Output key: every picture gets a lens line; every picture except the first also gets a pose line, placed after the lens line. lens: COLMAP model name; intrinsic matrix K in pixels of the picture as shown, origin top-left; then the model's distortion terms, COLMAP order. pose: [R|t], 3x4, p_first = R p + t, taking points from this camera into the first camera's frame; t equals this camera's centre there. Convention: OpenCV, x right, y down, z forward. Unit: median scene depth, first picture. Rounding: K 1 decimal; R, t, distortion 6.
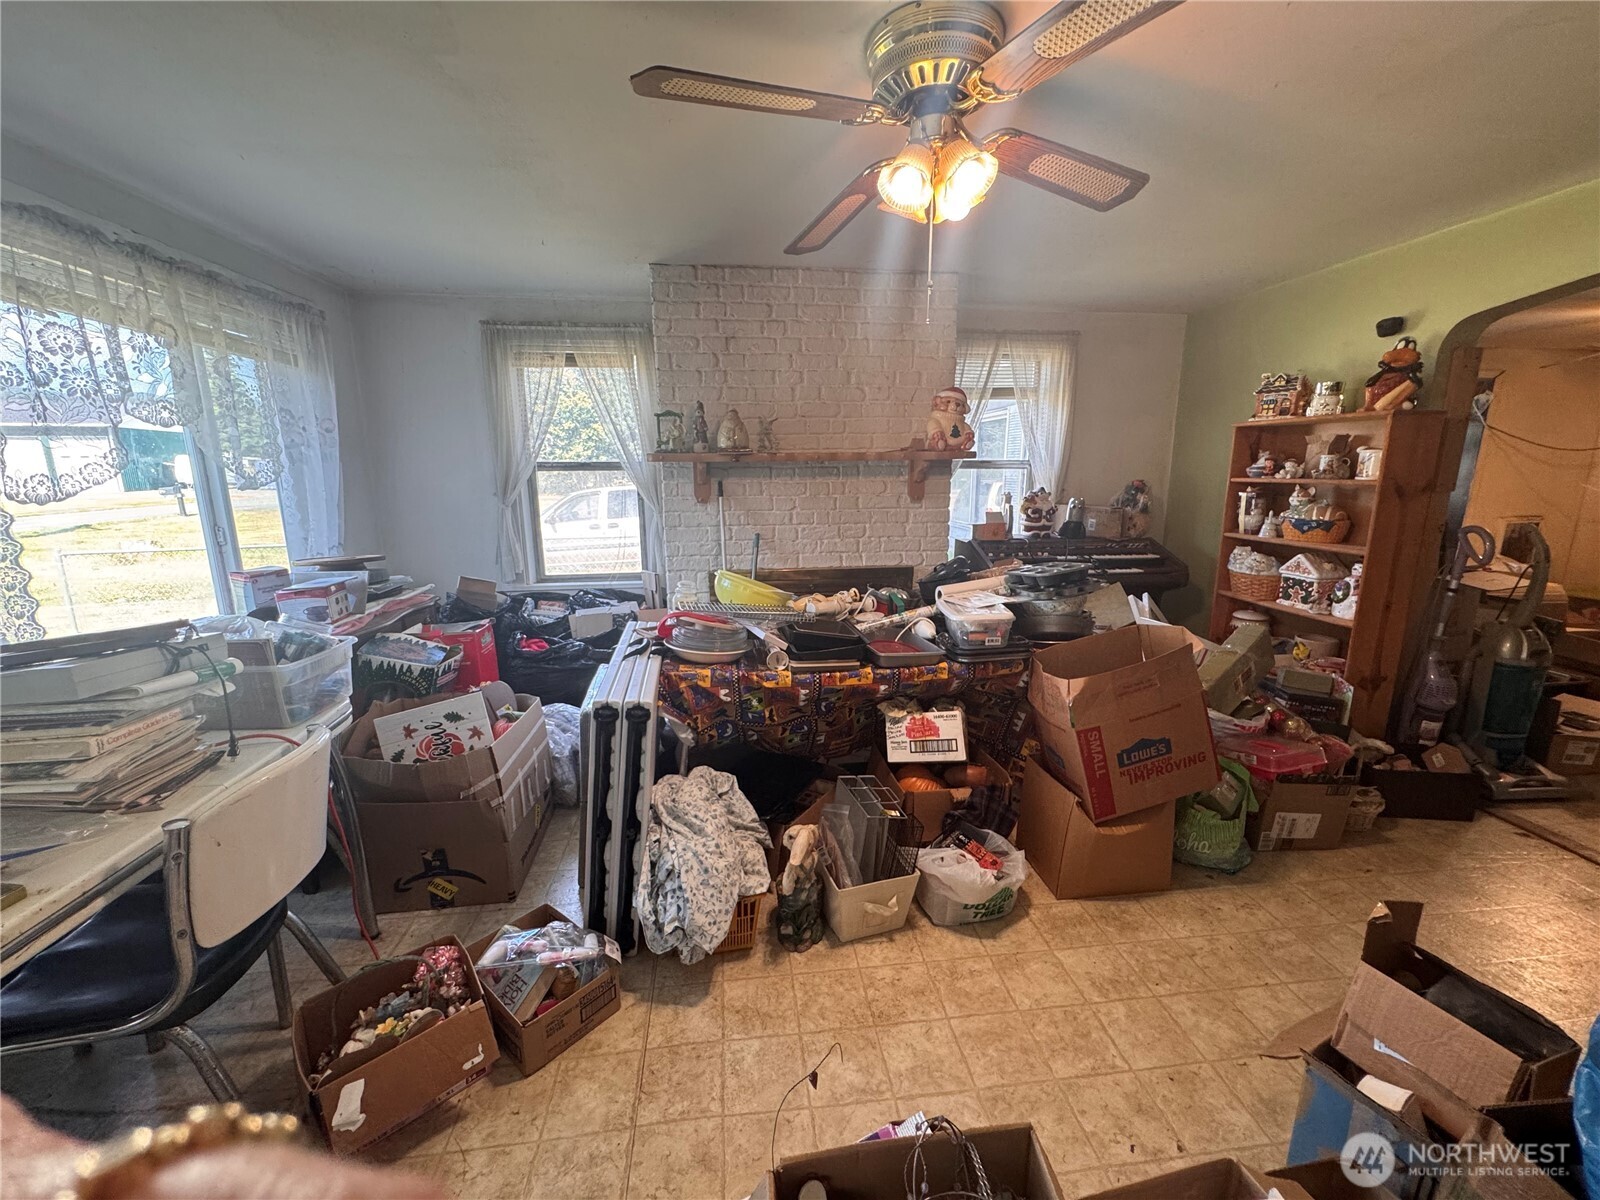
lens RADIAL K [[637.5, 0, 800.0], [0, 637.5, 600.0], [0, 0, 1]] dist [-0.003179, 0.000029]
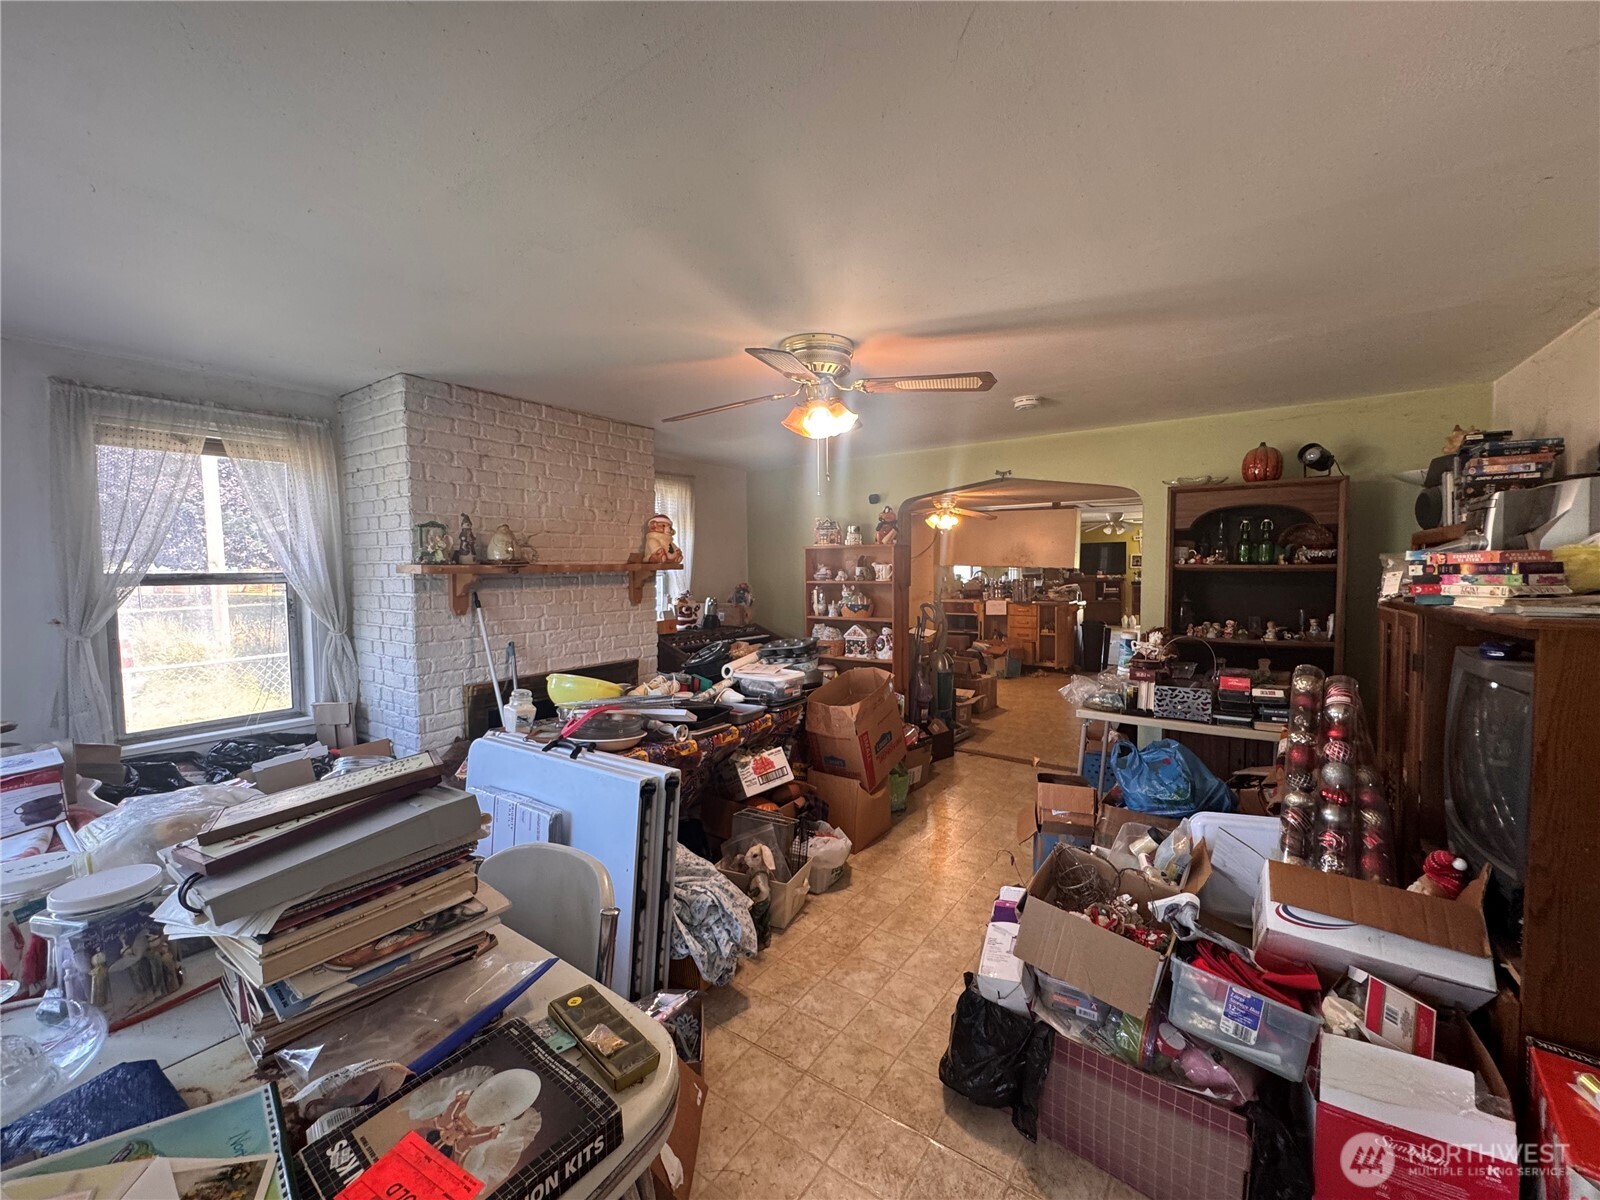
lens RADIAL K [[637.5, 0, 800.0], [0, 637.5, 600.0], [0, 0, 1]] dist [-0.003179, 0.000029]
pose [[0.670793, -0.037678, 0.740687, -0.541667], [0.155618, 0.983626, -0.090897, -0.007284], [-0.725134, 0.176237, 0.665673, -0.019271]]
